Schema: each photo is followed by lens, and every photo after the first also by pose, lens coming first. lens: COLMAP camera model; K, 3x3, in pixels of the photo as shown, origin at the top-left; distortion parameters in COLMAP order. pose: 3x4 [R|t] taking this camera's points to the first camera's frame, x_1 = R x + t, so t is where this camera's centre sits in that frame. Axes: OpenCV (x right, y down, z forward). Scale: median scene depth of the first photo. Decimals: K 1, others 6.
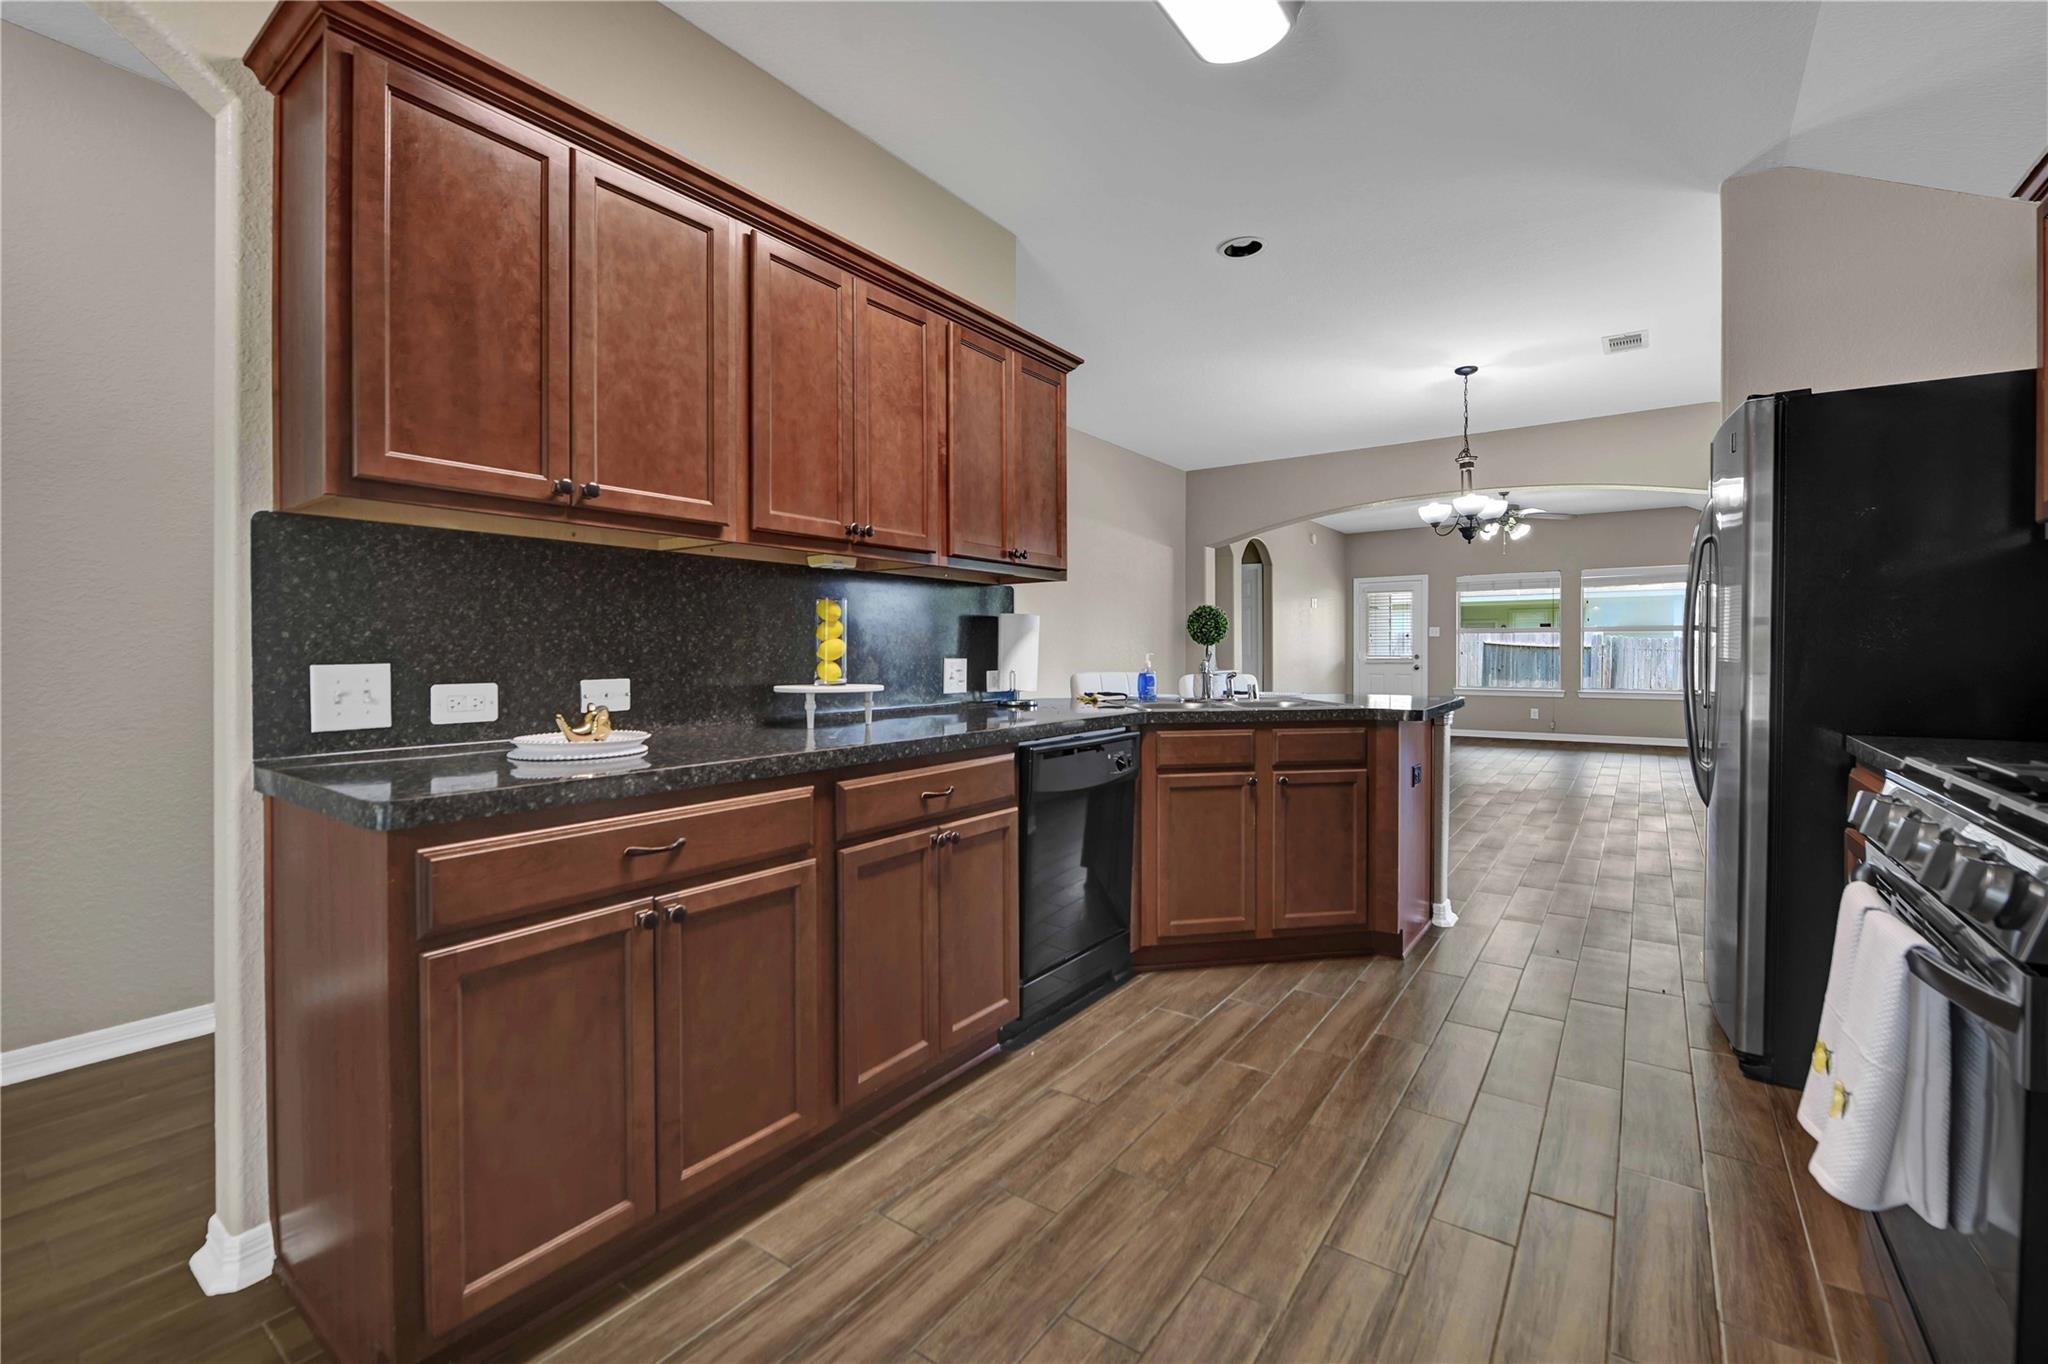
lens RADIAL K [[855.0, 0, 1034.5], [0, 855.0, 665.9], [0, 0, 1]] dist [-0.009202, 0.000042]
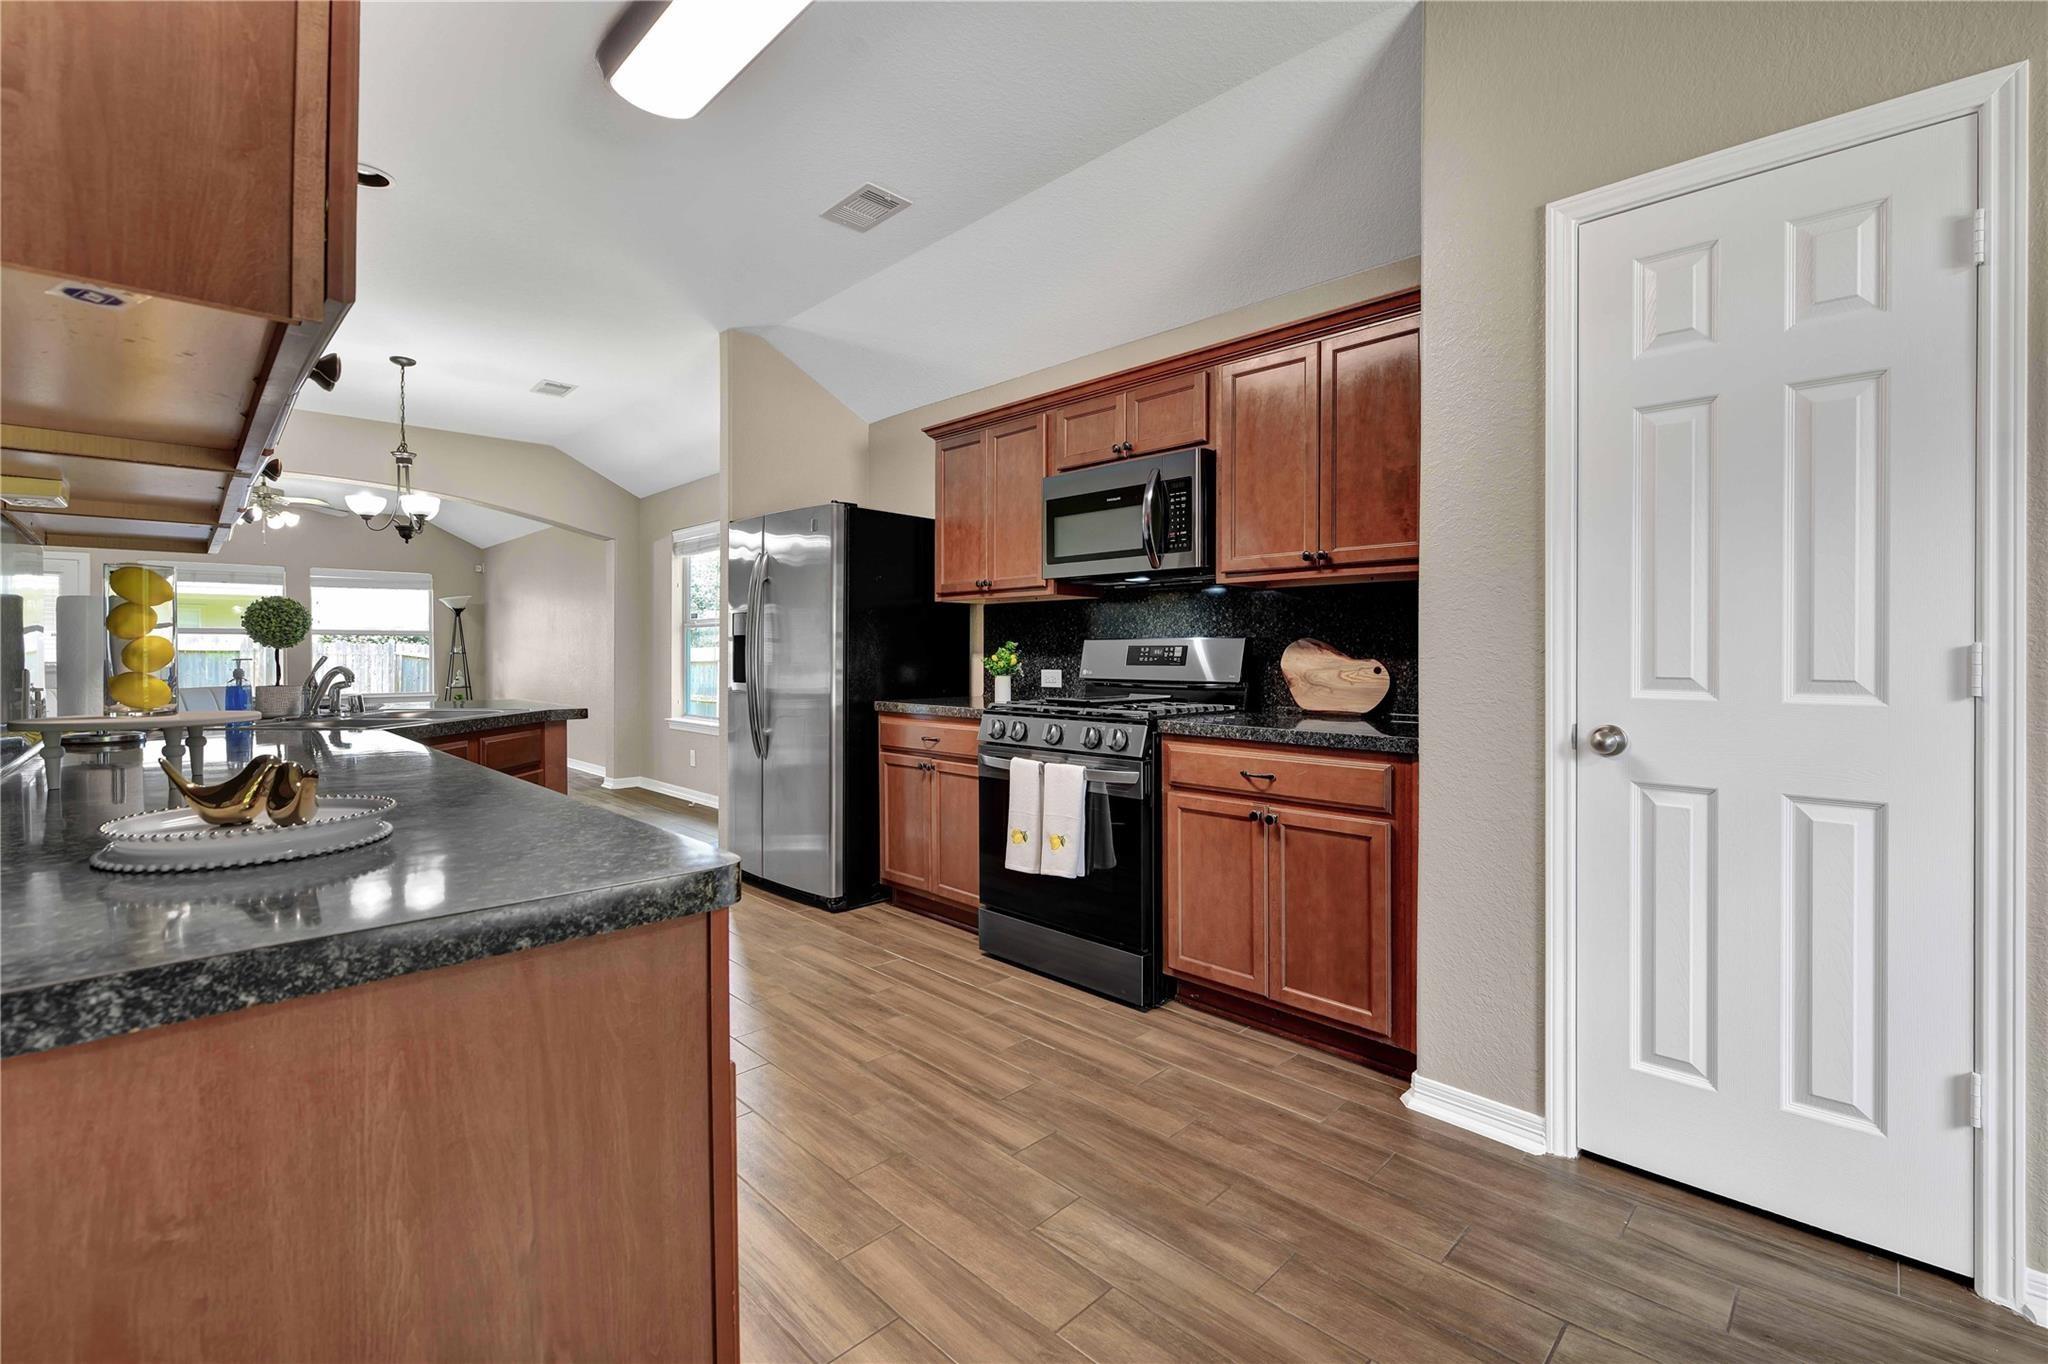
lens RADIAL K [[878.6, 0, 1027.8], [0, 878.6, 673.9], [0, 0, 1]] dist [-0.015877, -0.000300]
pose [[0.180963, -0.021724, 0.983250, -0.344185], [0.017701, 0.999666, 0.018829, -0.002288], [-0.983331, 0.013997, 0.181287, 0.143793]]
